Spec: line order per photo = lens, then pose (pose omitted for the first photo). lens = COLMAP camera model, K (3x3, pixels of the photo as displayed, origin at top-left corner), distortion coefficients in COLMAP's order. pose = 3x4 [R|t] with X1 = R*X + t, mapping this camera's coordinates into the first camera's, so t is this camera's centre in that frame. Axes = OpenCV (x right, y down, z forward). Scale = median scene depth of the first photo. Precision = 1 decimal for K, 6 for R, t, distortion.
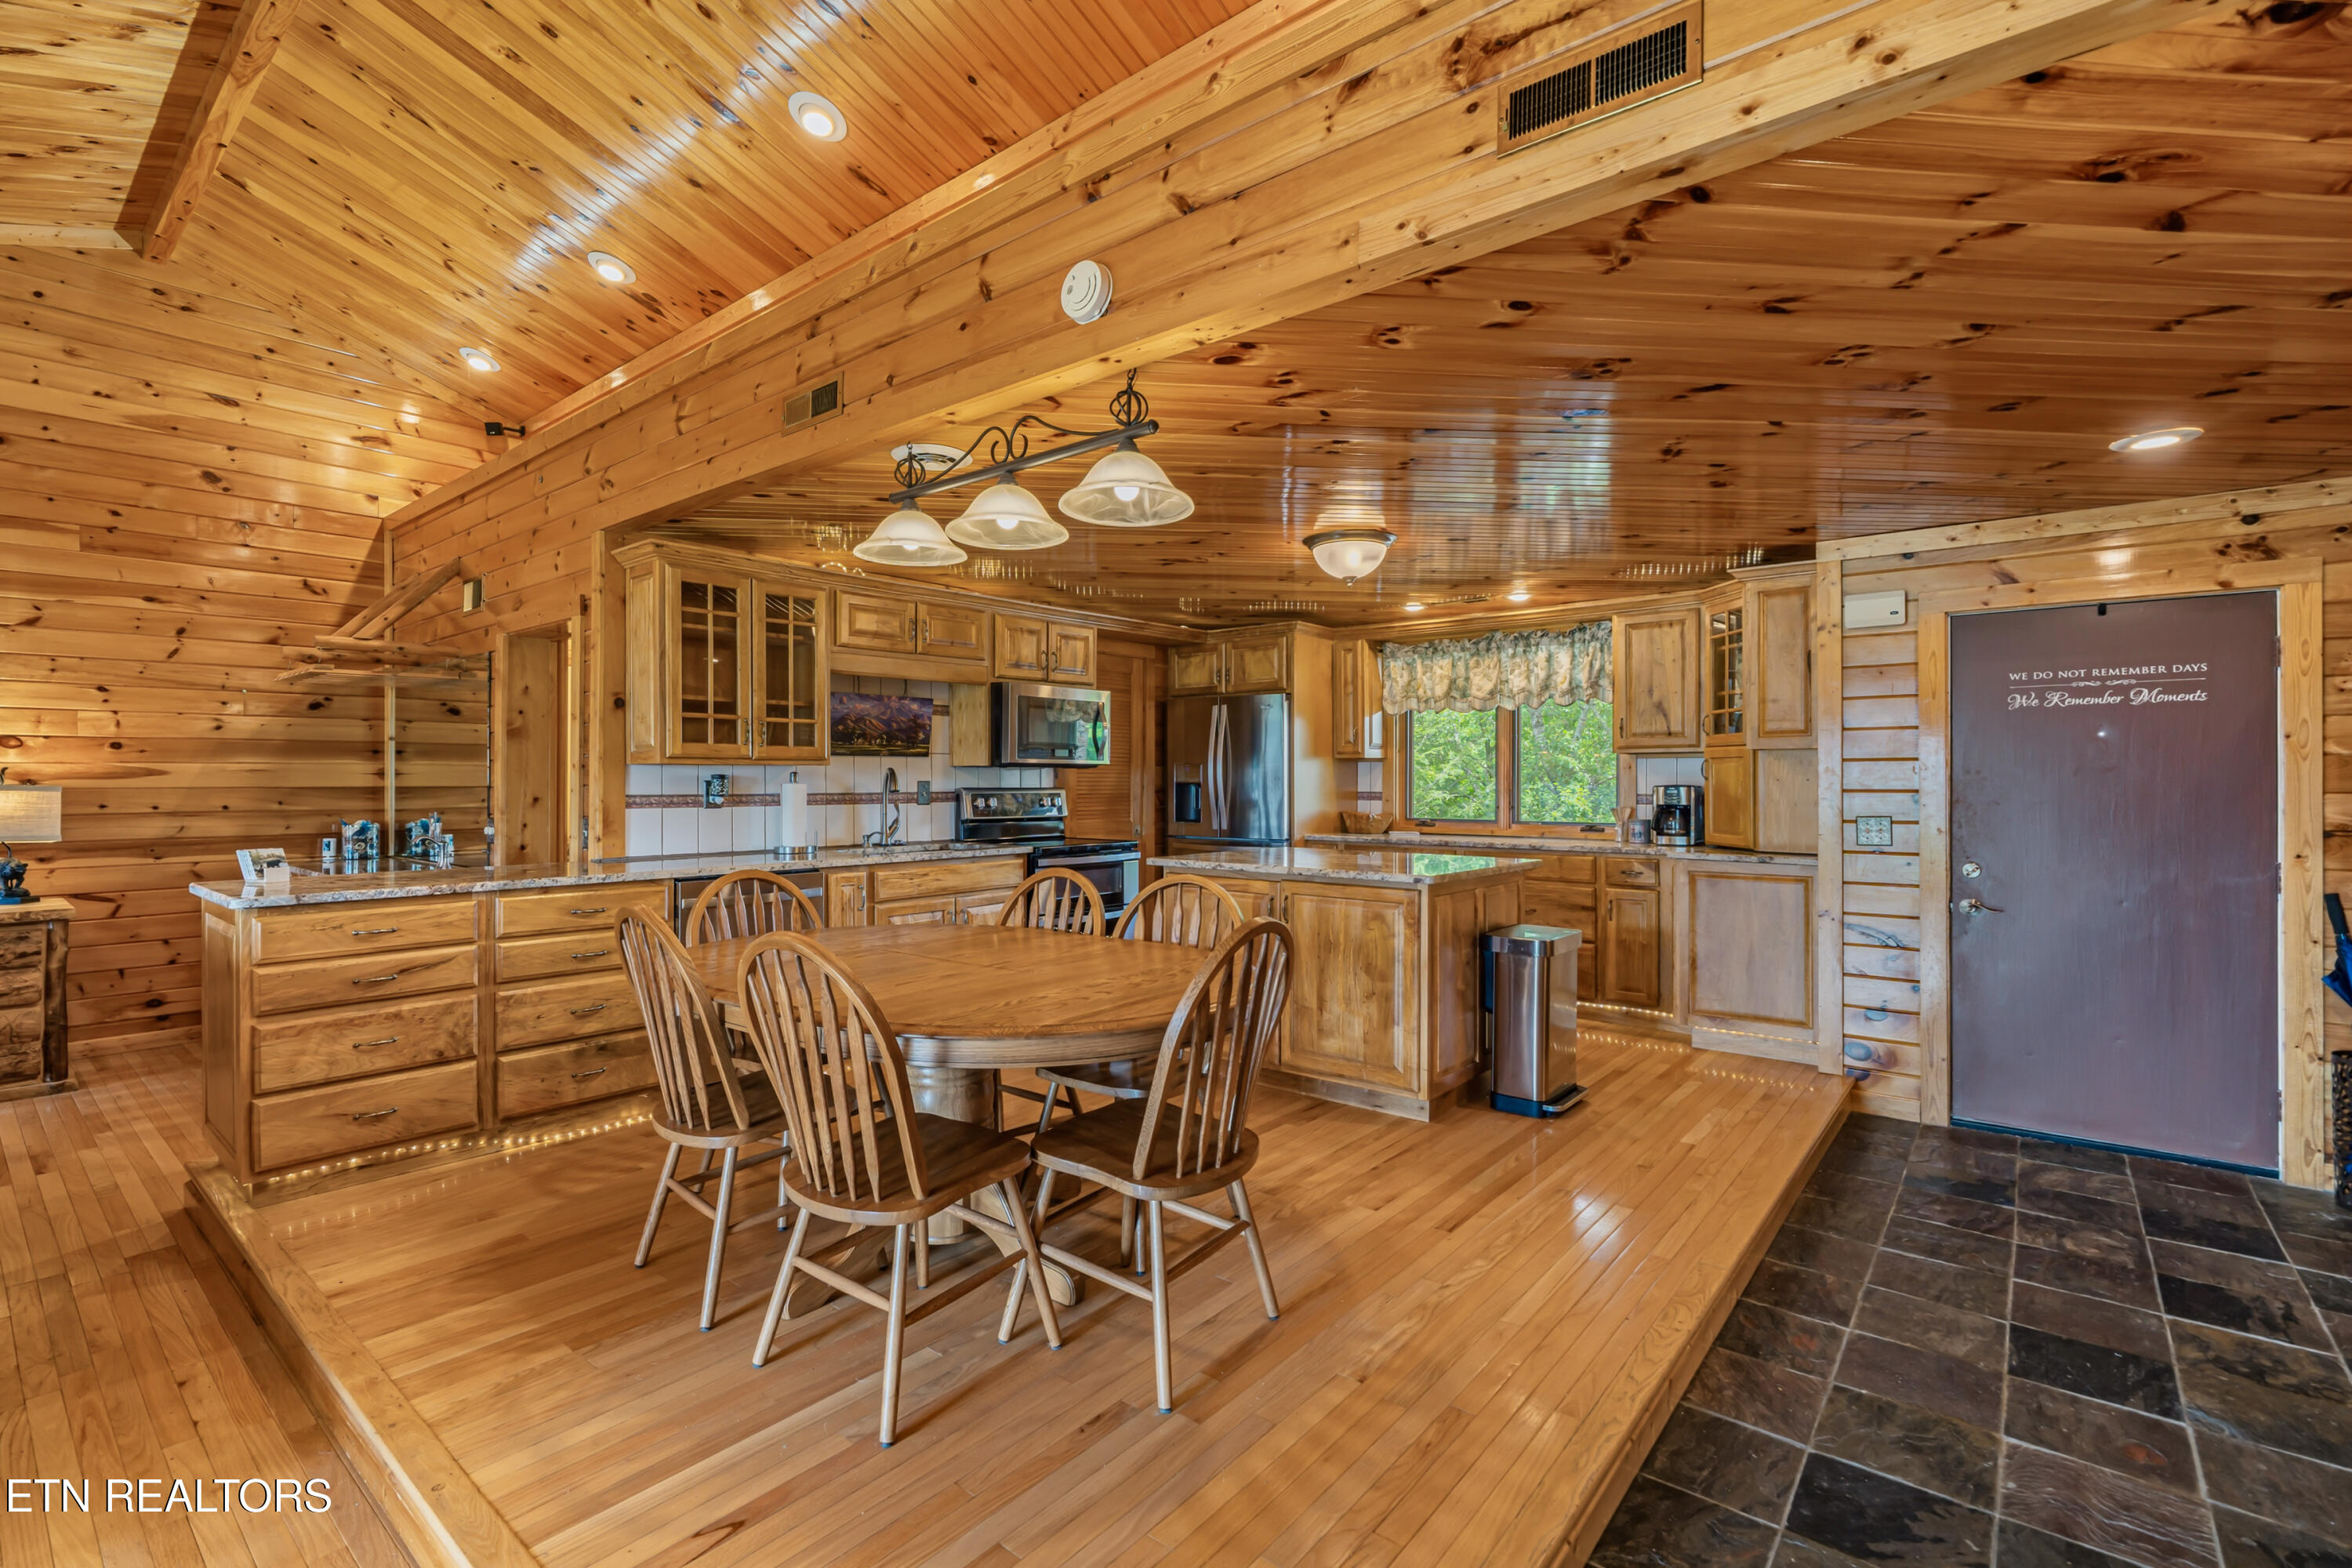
lens RADIAL K [[1047.8, 0, 1181.0], [0, 1047.8, 781.5], [0, 0, 1]] dist [-0.003872, 0.001117]
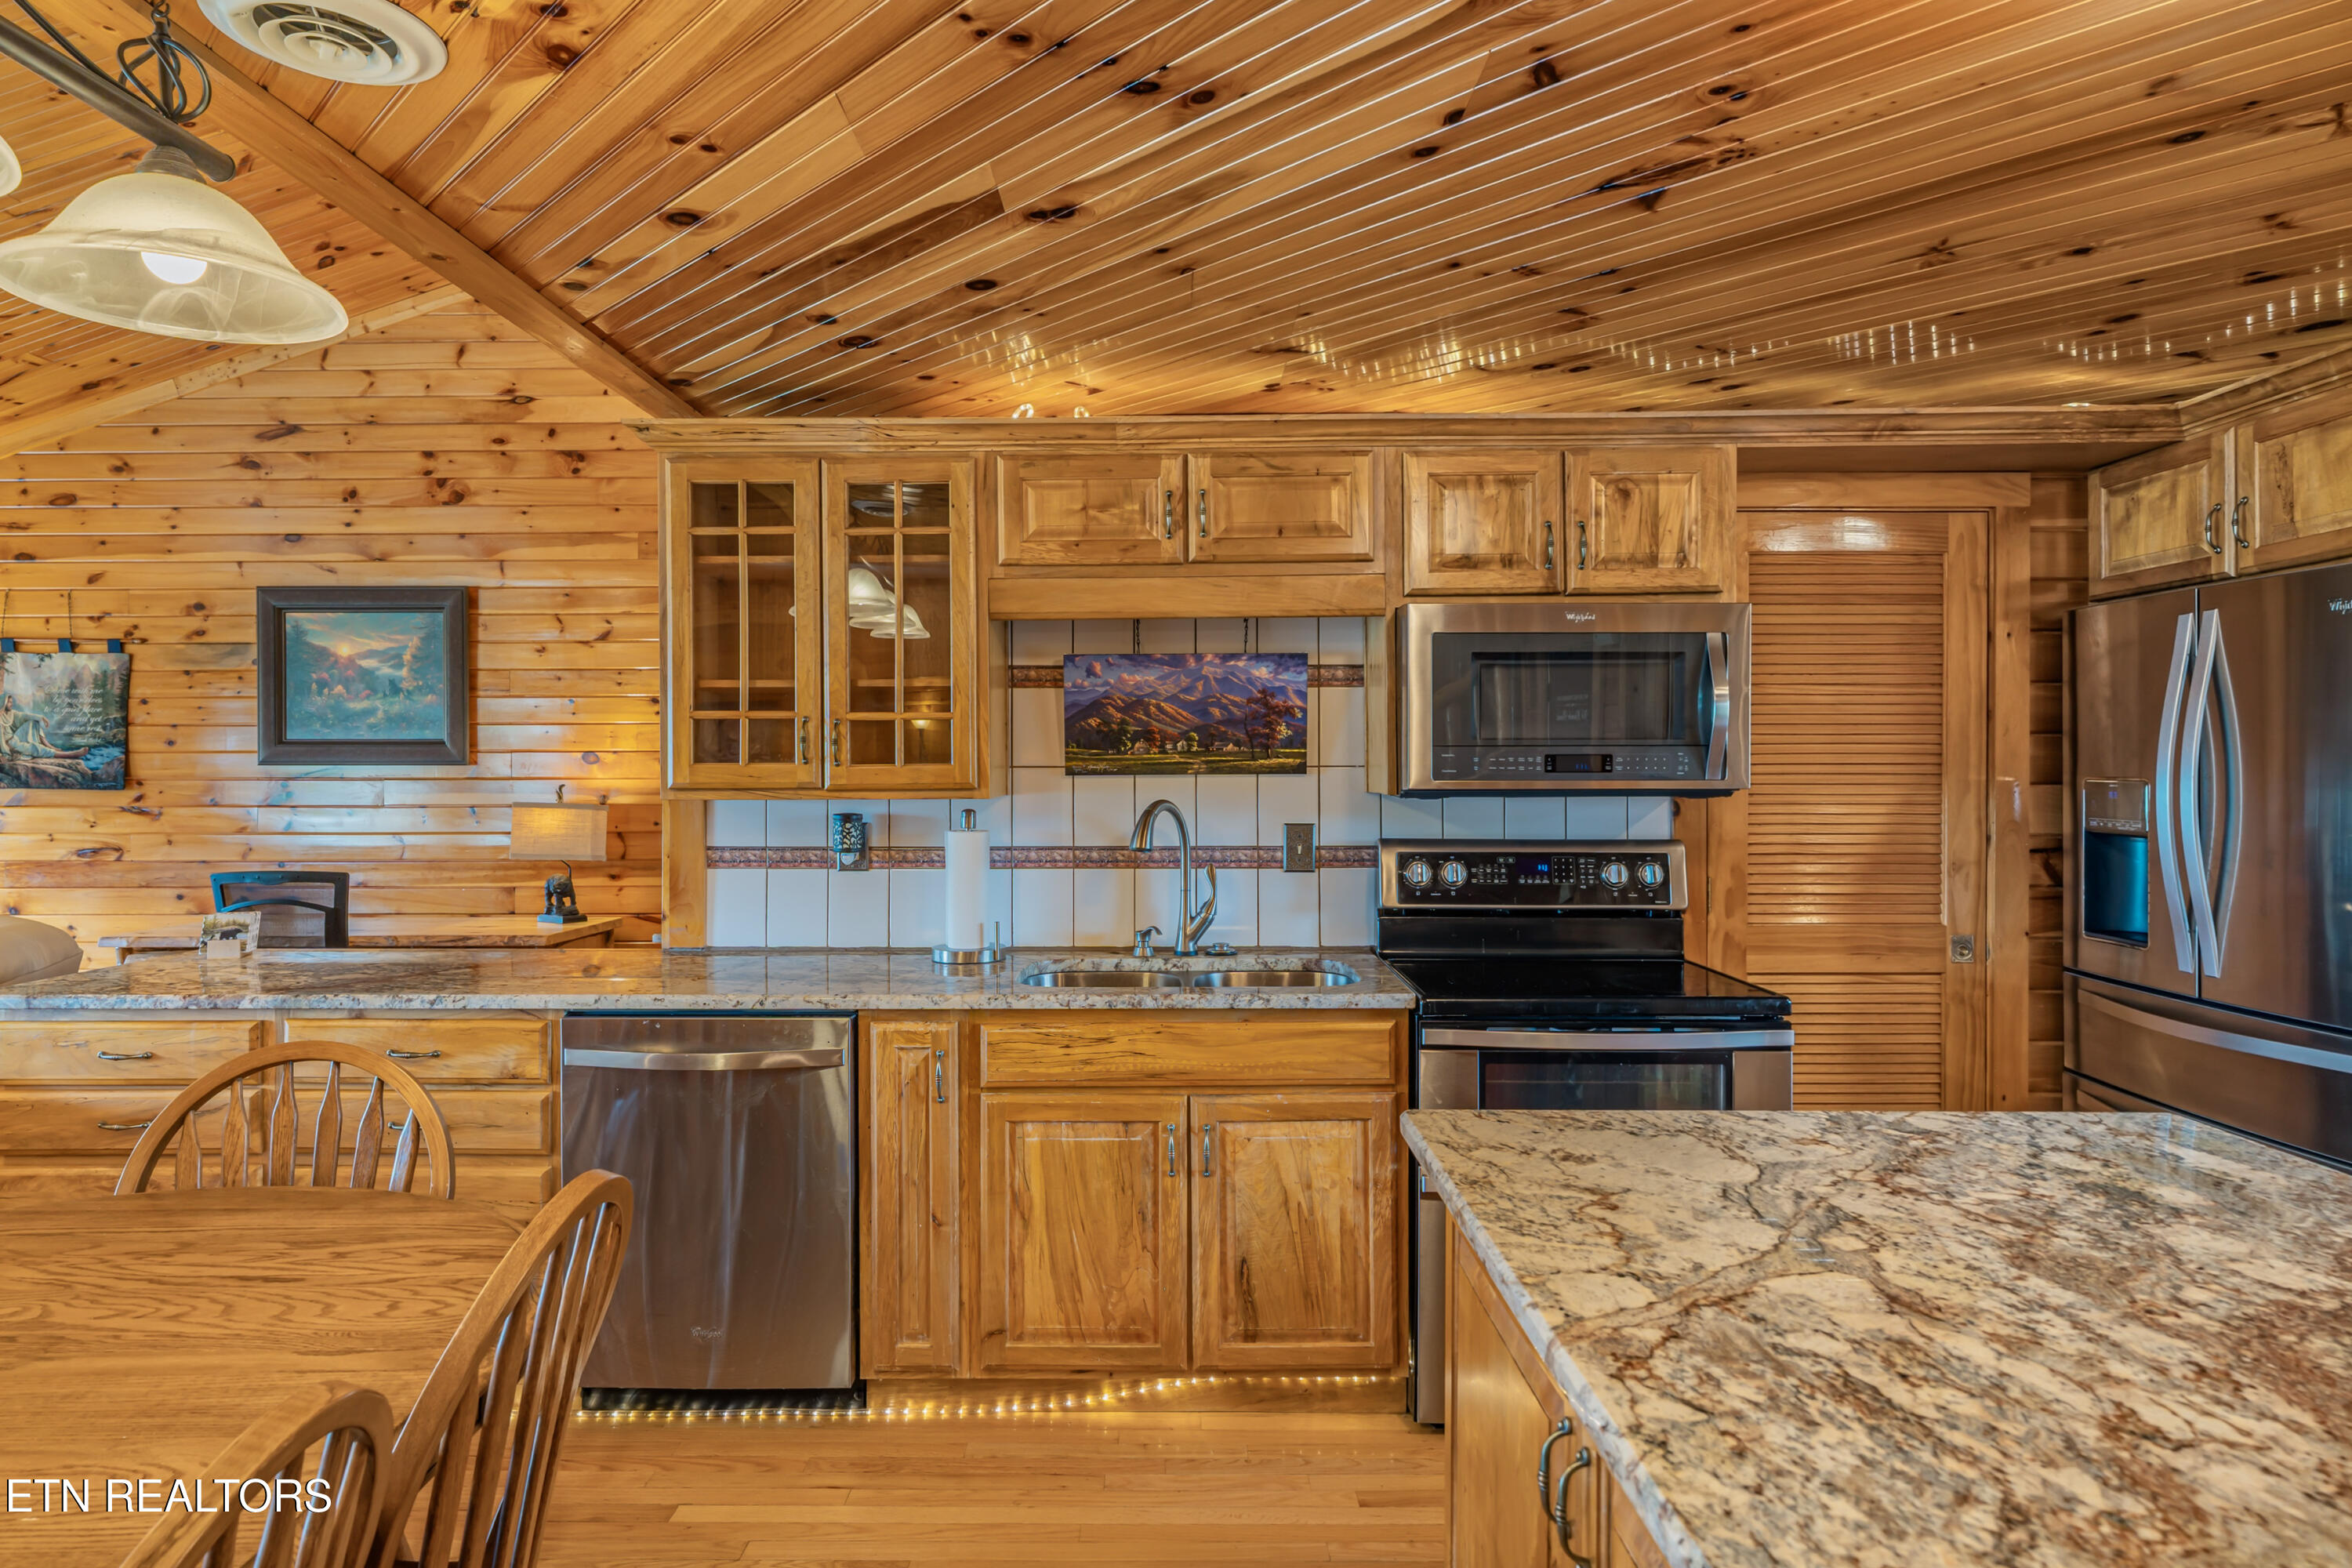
lens RADIAL K [[1316.9, 0, 1182.2], [0, 1316.9, 764.8], [0, 0, 1]] dist [-0.002482, -0.000052]
pose [[0.630755, 0.000978, -0.775982, 0.218189], [0.000264, 0.999999, 0.001475, -0.031821], [0.775982, -0.001135, 0.630754, 0.636513]]
